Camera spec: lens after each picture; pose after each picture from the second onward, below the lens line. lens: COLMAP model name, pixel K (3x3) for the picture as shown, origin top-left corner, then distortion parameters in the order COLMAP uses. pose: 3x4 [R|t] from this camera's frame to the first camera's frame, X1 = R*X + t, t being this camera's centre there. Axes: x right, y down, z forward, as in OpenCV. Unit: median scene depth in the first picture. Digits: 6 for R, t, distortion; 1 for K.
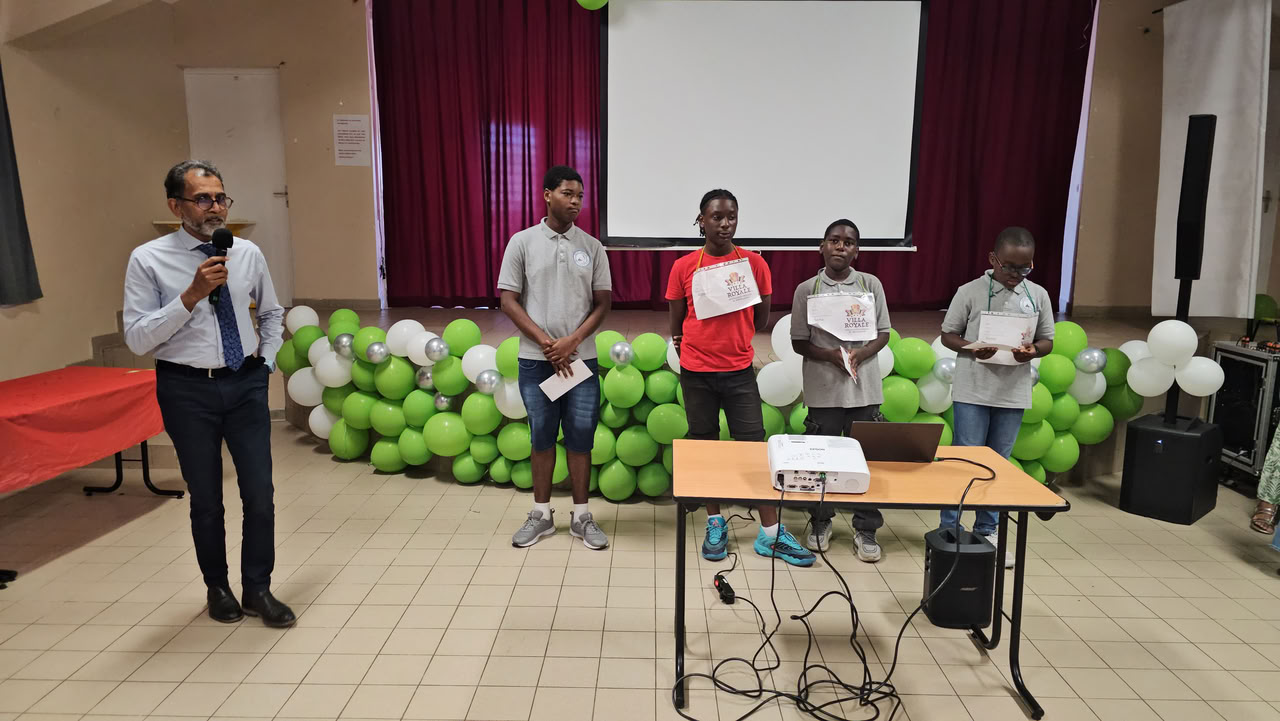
lens RADIAL K [[843.1, 0, 629.6], [0, 843.1, 360.1], [0, 0, 1]] dist [0.071885, -0.068618]
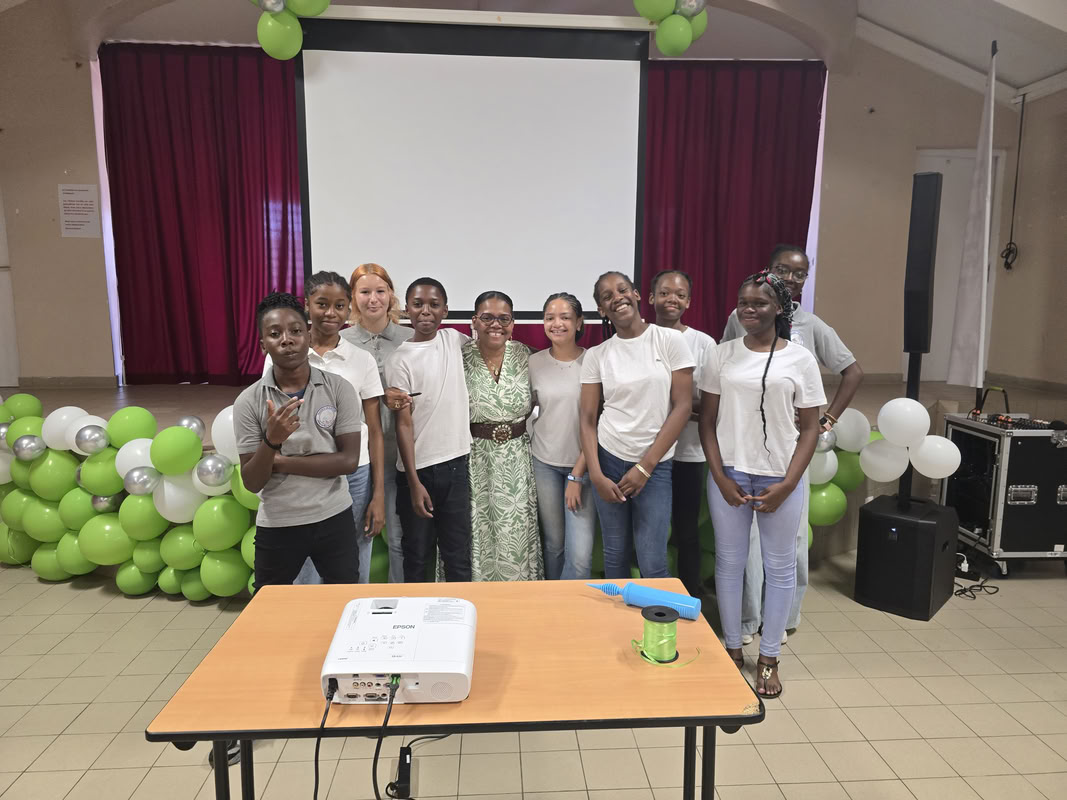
lens RADIAL K [[706.3, 0, 521.5], [0, 706.3, 393.6], [0, 0, 1]] dist [0.084737, -0.094199]
pose [[0.997113, -0.015723, 0.074292, 0.151615], [0.017705, 0.999503, -0.026098, -0.033978], [-0.073844, 0.027338, 0.996895, 0.237082]]
